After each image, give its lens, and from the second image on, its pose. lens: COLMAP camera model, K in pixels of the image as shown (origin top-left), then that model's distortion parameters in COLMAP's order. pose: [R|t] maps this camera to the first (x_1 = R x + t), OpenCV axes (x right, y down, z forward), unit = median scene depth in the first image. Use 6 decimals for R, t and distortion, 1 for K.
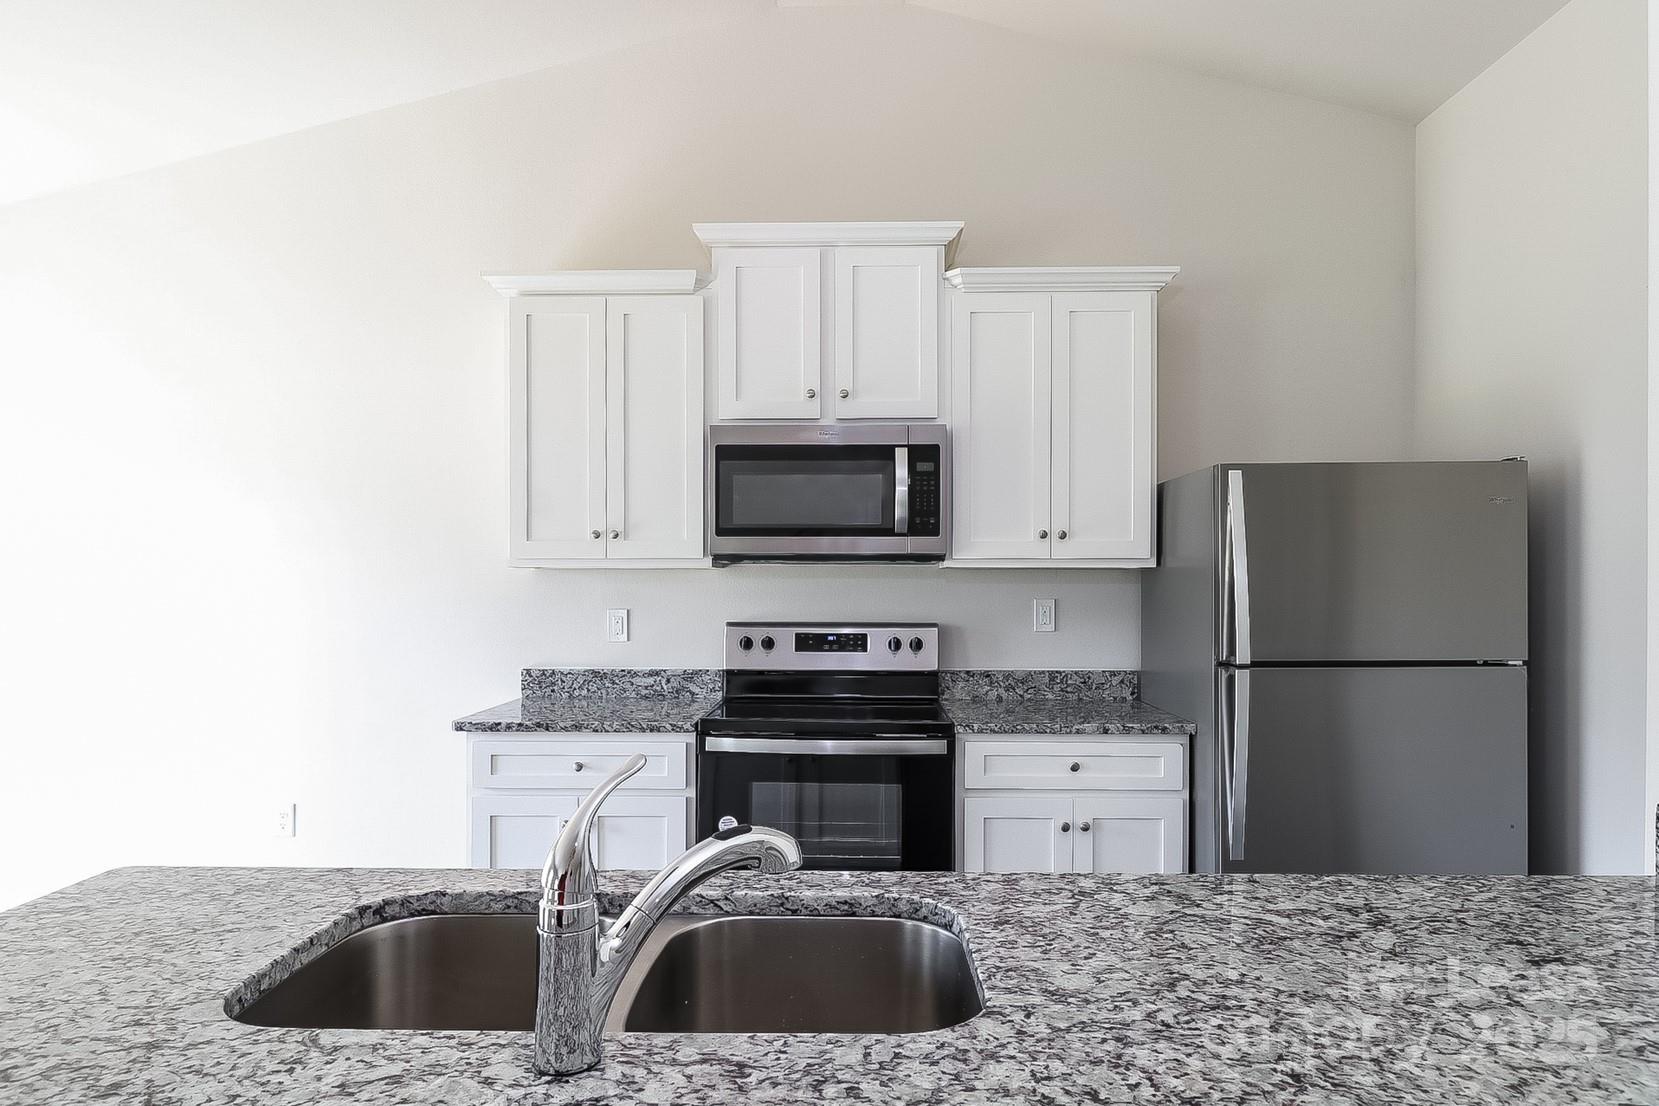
lens RADIAL K [[995.3, 0, 829.4], [0, 995.3, 554.9], [0, 0, 1]] dist [0.037177, -0.000082]
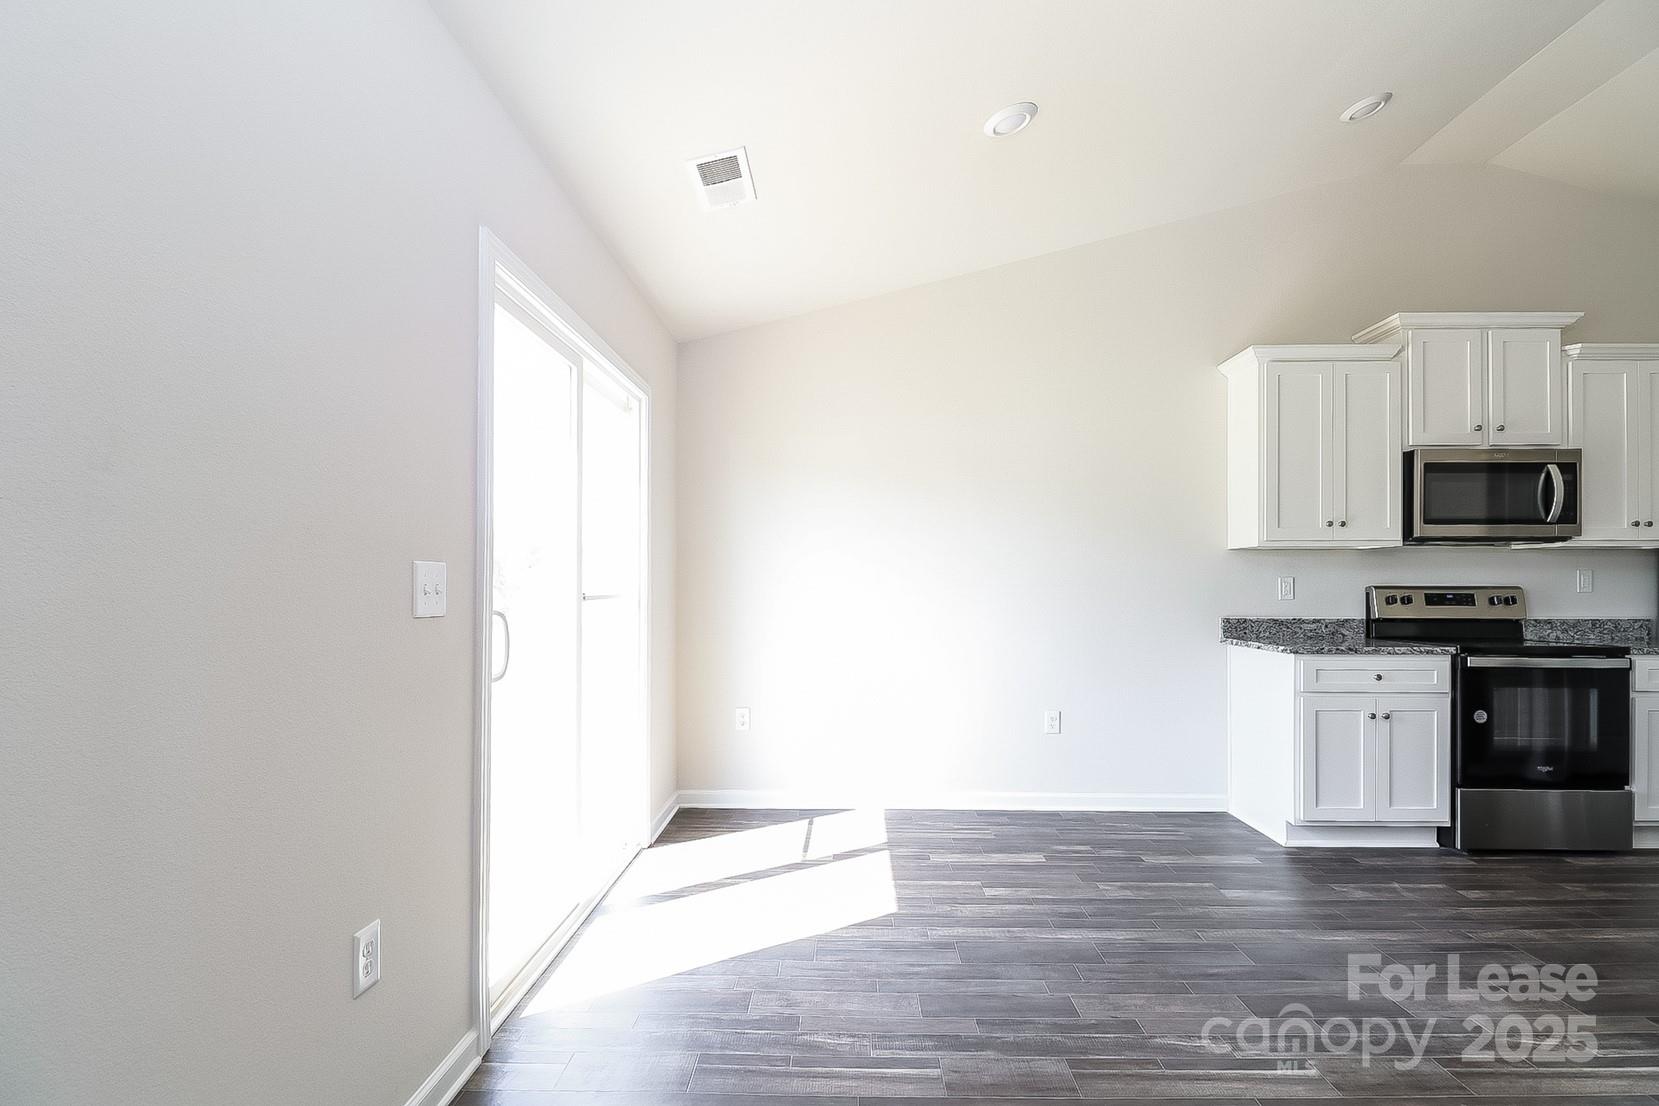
lens RADIAL K [[784.3, 0, 831.7], [0, 784.3, 560.3], [0, 0, 1]] dist [-0.001576, -0.000467]
pose [[0.999970, 0.000823, 0.007743, -0.965956], [-0.000762, 0.999968, -0.007927, 0.043089], [-0.007749, 0.007920, 0.999939, -0.146664]]
